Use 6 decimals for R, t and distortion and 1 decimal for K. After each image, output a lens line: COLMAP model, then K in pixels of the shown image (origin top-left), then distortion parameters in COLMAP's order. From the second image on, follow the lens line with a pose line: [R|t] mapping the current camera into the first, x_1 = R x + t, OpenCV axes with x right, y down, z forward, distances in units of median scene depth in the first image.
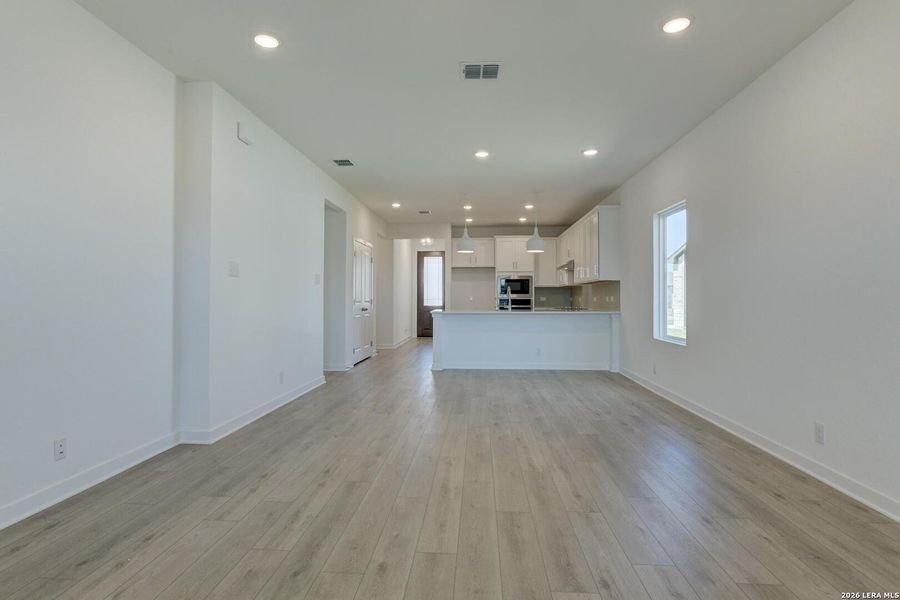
lens RADIAL K [[650.6, 0, 451.1], [0, 650.6, 300.9], [0, 0, 1]] dist [0.025063, -0.000347]
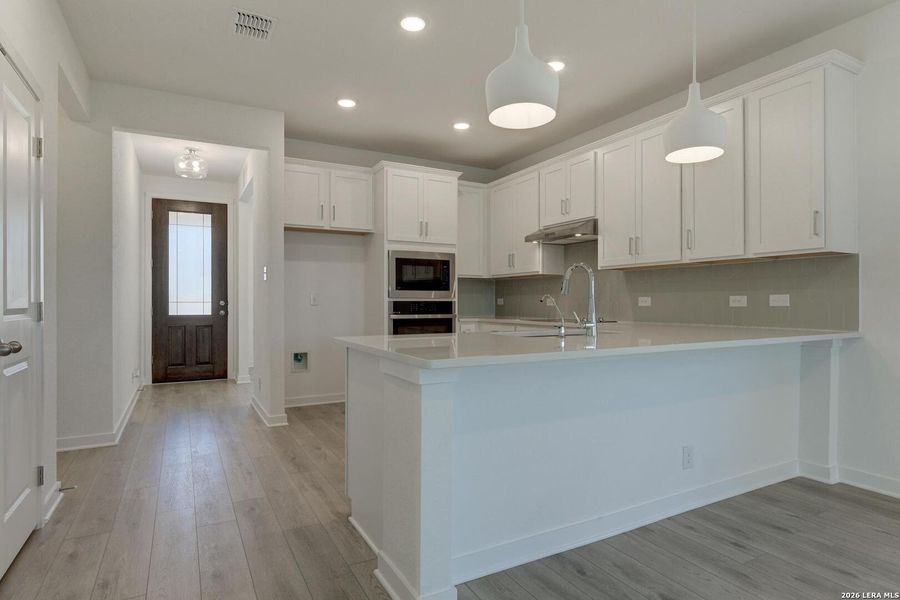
lens RADIAL K [[517.2, 0, 466.6], [0, 517.2, 305.4], [0, 0, 1]] dist [0.006138, -0.001611]
pose [[0.828413, -0.004638, 0.560098, -0.087305], [0.001338, 0.999979, 0.006302, -0.001892], [-0.560116, -0.004471, 0.828402, 0.668282]]
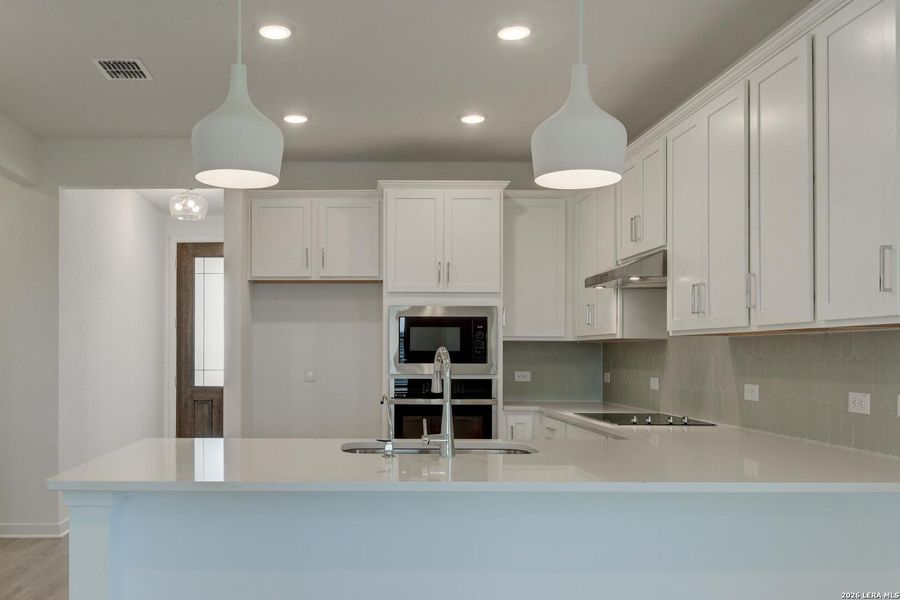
lens RADIAL K [[856.0, 0, 382.3], [0, 856.0, 351.2], [0, 0, 1]] dist [0.000781, 0.000000]
pose [[0.997439, 0.002689, 0.071475, 0.038000], [-0.002971, 0.999988, 0.003842, -0.017949], [-0.071464, -0.004044, 0.997435, 0.579688]]
